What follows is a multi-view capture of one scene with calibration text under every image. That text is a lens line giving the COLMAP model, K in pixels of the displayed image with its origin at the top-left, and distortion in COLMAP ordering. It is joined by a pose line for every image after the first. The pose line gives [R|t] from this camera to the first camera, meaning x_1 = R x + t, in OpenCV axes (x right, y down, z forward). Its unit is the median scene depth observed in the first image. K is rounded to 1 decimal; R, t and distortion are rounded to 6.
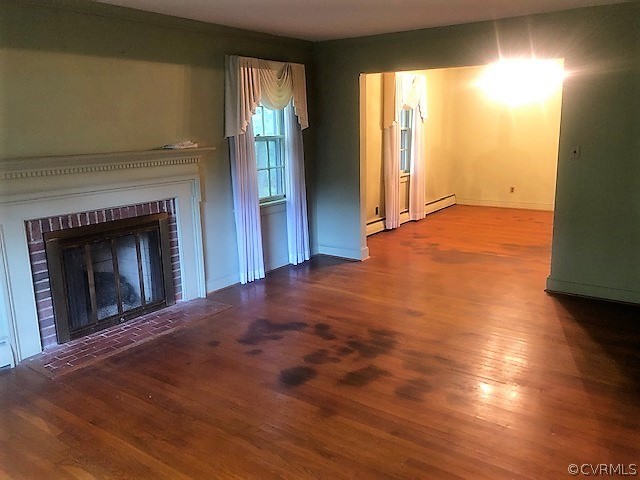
lens RADIAL K [[521.4, 0, 324.4], [0, 521.4, 240.6], [0, 0, 1]] dist [0.023397, -0.023273]
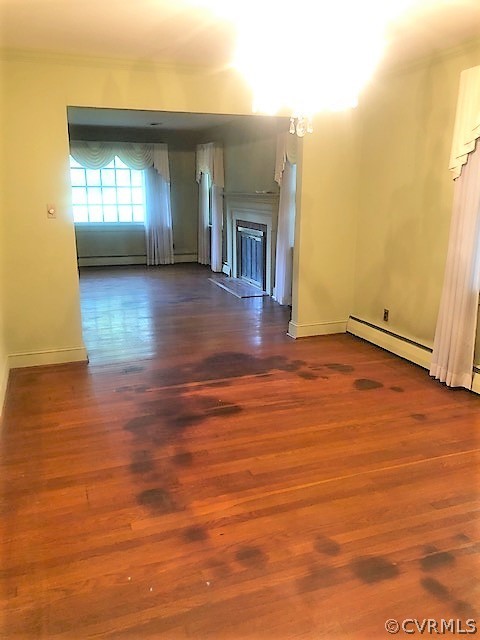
lens RADIAL K [[521.4, 0, 243.1], [0, 521.4, 322.8], [0, 0, 1]] dist [0.023397, -0.023273]
pose [[-0.577318, 0.222549, -0.785605, 1.049881], [-0.172223, 0.907305, 0.383585, -0.402033], [0.798150, 0.356750, -0.485476, 1.794656]]
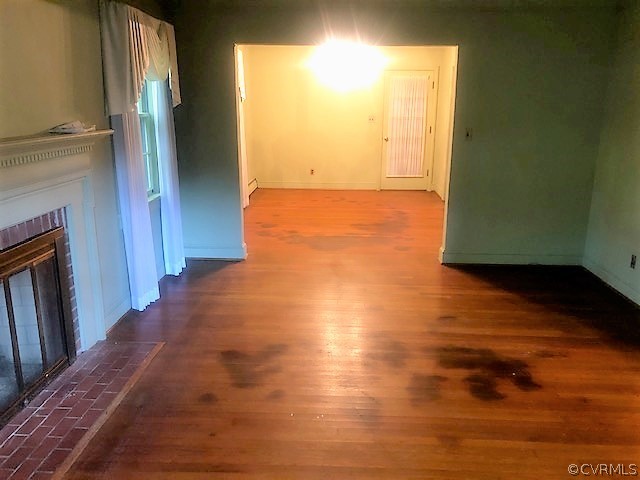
lens RADIAL K [[521.4, 0, 332.8], [0, 521.4, 240.3], [0, 0, 1]] dist [0.023397, -0.023273]
pose [[0.837997, -0.115216, 0.533372, -0.362027], [0.097021, 0.993340, 0.062142, -0.044820], [-0.536980, -0.000326, 0.843595, 0.237914]]
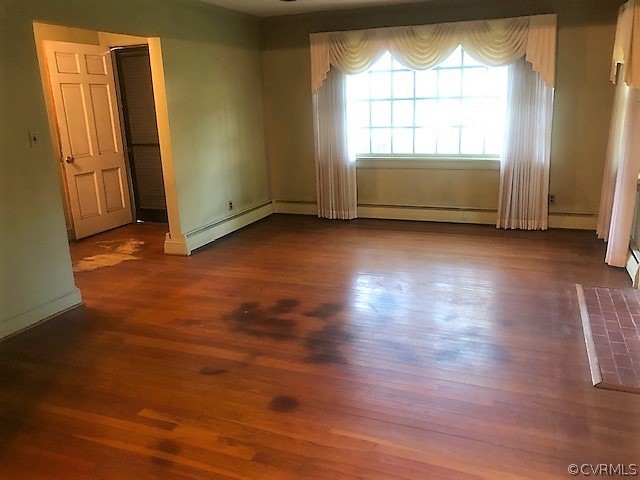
lens RADIAL K [[521.4, 0, 315.9], [0, 521.4, 236.0], [0, 0, 1]] dist [0.023397, -0.023273]
pose [[-0.975135, 0.101615, -0.196942, 0.224634], [0.001134, 0.890956, 0.454088, -0.288502], [0.221609, 0.442574, -0.868918, 1.377162]]
